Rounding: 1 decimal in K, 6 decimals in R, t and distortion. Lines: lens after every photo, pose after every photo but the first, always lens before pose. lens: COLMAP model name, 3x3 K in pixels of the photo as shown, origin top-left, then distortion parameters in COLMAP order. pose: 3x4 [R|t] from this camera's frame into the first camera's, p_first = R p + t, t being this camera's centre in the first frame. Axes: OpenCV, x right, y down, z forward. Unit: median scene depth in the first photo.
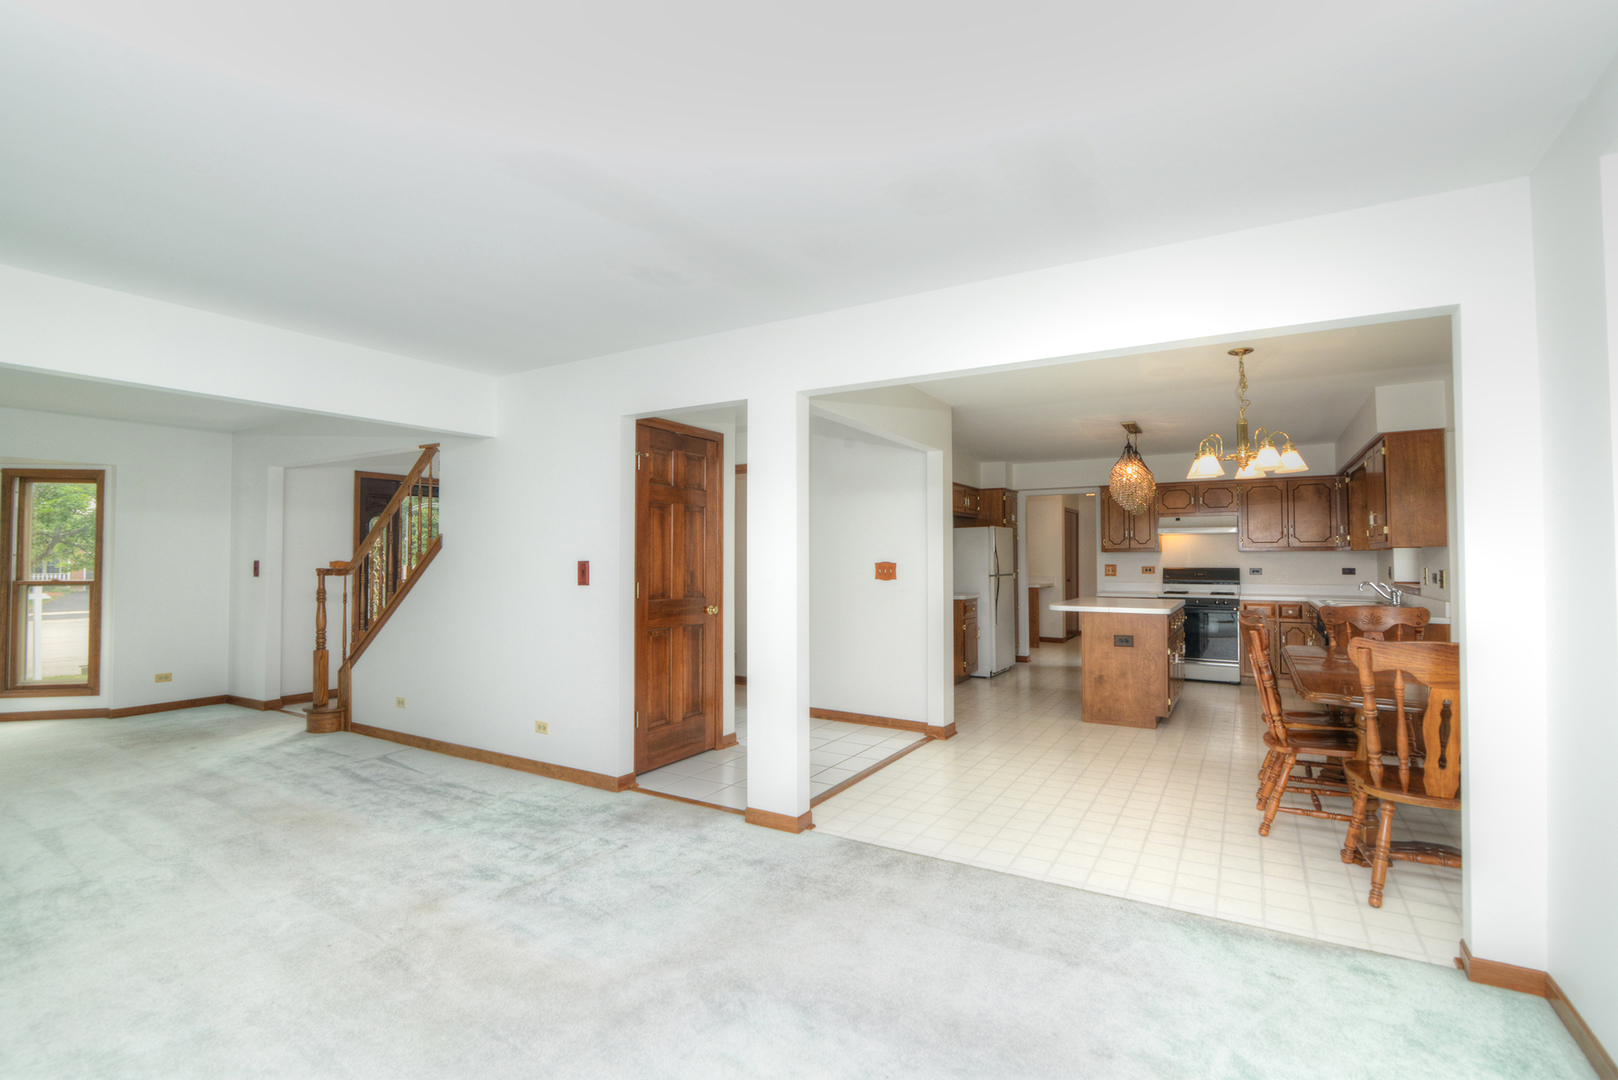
lens RADIAL K [[744.4, 0, 802.9], [0, 744.4, 539.5], [0, 0, 1]] dist [-0.020004, 0.001007]
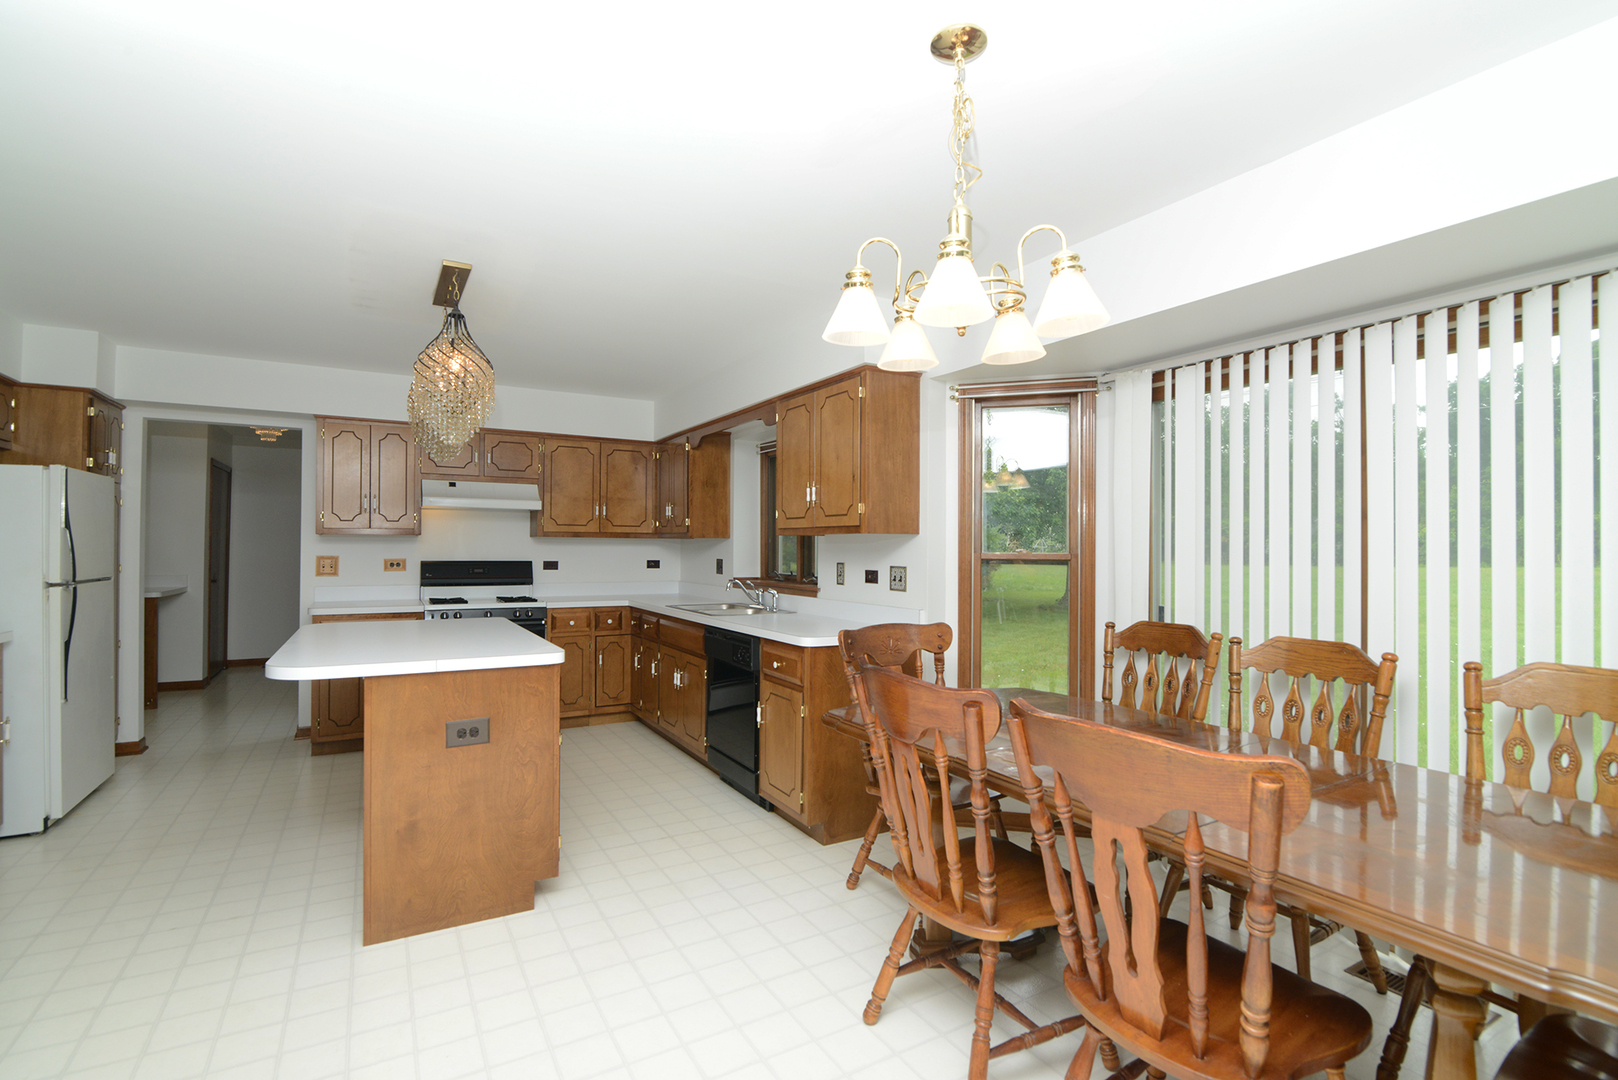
lens RADIAL K [[744.4, 0, 802.9], [0, 744.4, 539.5], [0, 0, 1]] dist [-0.020004, 0.001007]
pose [[0.482713, 0.015334, 0.875645, 0.098611], [-0.031660, 0.999499, -0.000050, 0.010203], [-0.875206, -0.027699, 0.482956, 0.436168]]
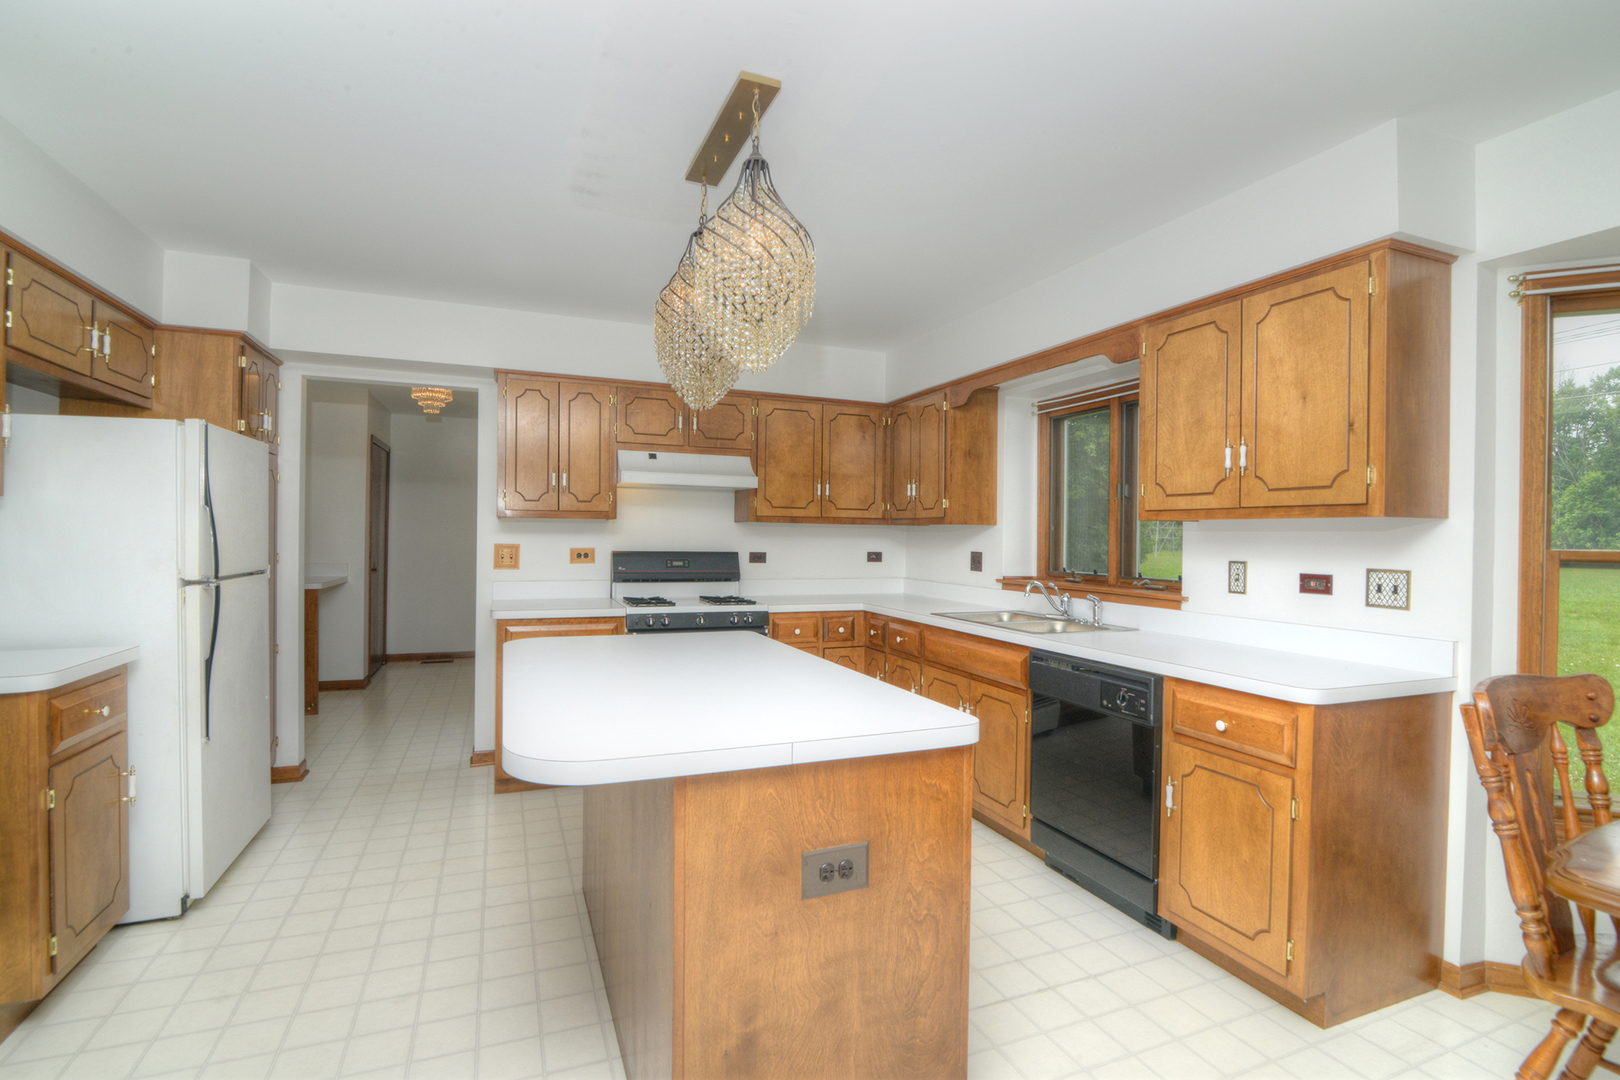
lens RADIAL K [[745.3, 0, 803.9], [0, 745.3, 539.5], [0, 0, 1]] dist [-0.020004, 0.001007]
pose [[0.599247, 0.006393, 0.800539, 0.162489], [-0.036784, 0.999132, 0.019556, 0.015969], [-0.799719, -0.041165, 0.598962, 0.616538]]
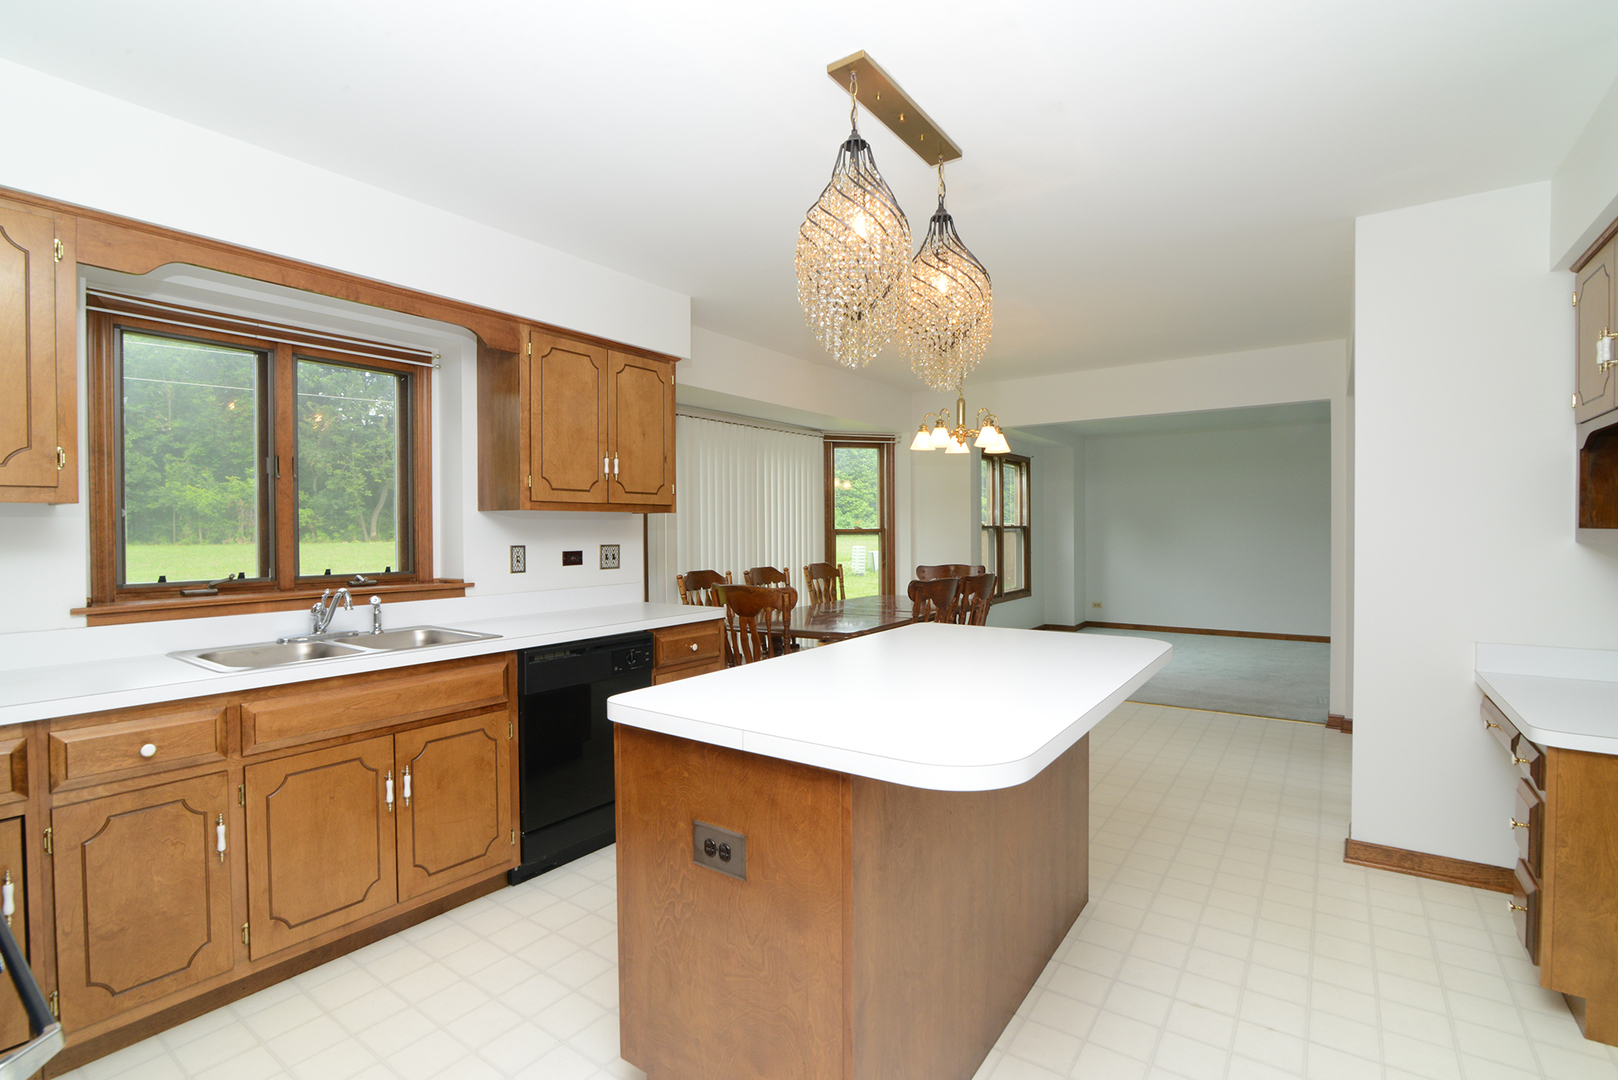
lens RADIAL K [[744.4, 0, 802.9], [0, 744.4, 539.5], [0, 0, 1]] dist [-0.020004, 0.001007]
pose [[-0.996625, 0.007061, 0.081786, 0.370598], [0.006035, 0.999900, -0.012788, 0.028281], [-0.081868, -0.012252, -0.996568, 1.058234]]
